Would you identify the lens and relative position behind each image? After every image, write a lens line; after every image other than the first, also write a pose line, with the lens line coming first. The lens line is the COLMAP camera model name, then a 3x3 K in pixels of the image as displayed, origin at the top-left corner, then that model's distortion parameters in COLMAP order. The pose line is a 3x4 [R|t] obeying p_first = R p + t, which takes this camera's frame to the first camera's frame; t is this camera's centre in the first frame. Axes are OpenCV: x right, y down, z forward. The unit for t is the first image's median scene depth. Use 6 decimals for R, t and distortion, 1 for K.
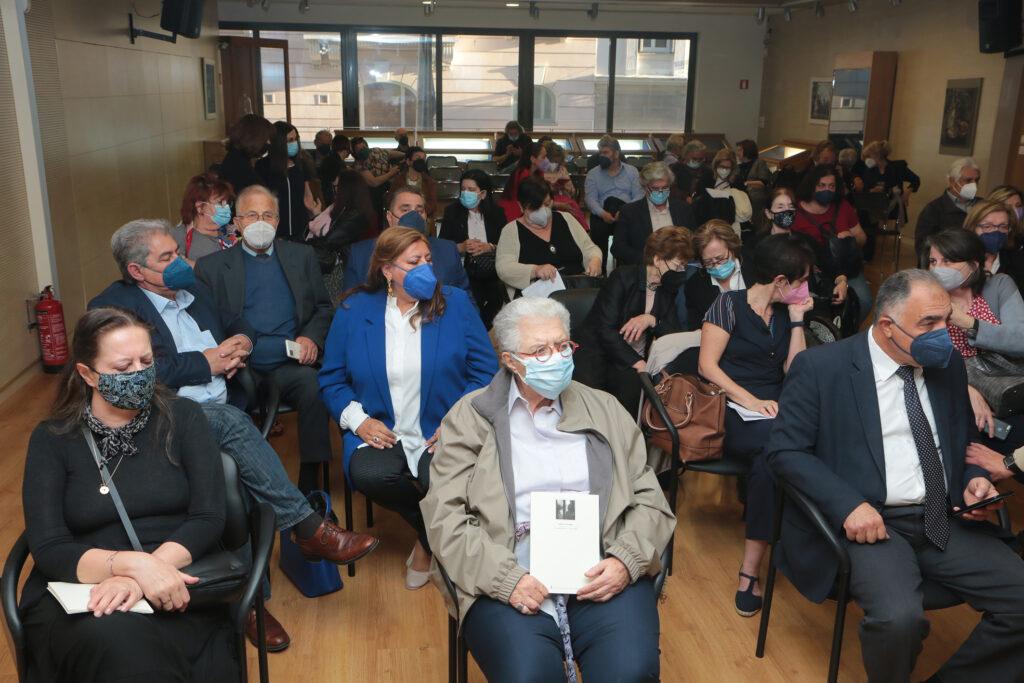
lens RADIAL K [[945.6, 0, 512.0], [0, 945.6, 341.5], [0, 0, 1]] dist [0.044834, -0.004468]
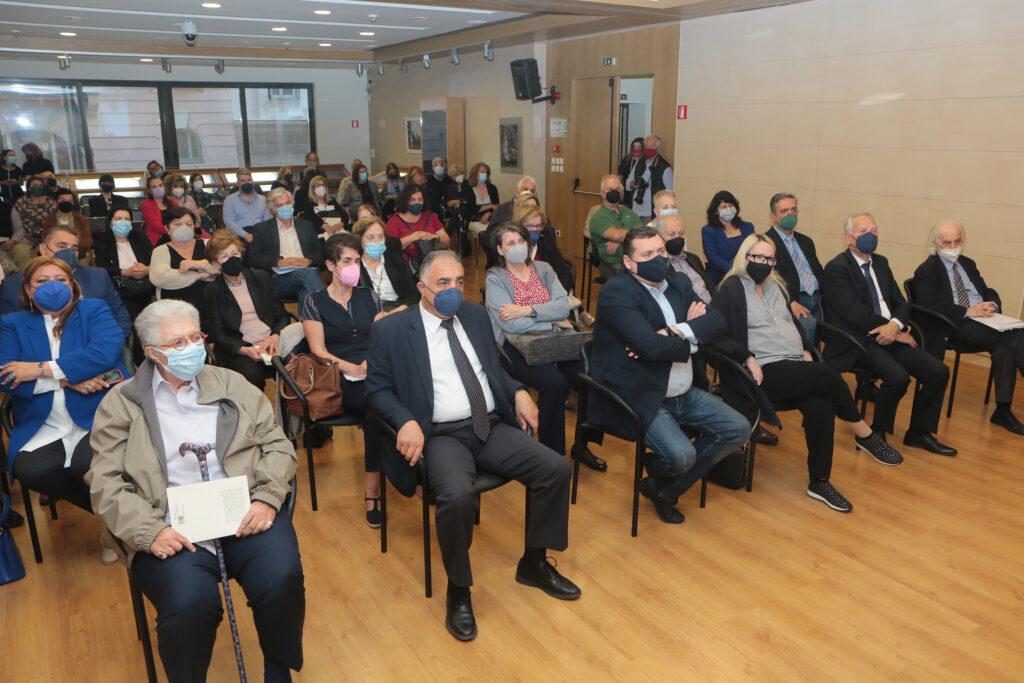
lens RADIAL K [[820.2, 0, 526.7], [0, 820.2, 352.3], [0, 0, 1]] dist [-0.158467, 0.173330]
pose [[0.917770, -0.120107, 0.378514, 0.042839], [0.115725, 0.992686, 0.034398, 0.031690], [-0.379876, 0.012234, 0.924956, -0.110948]]
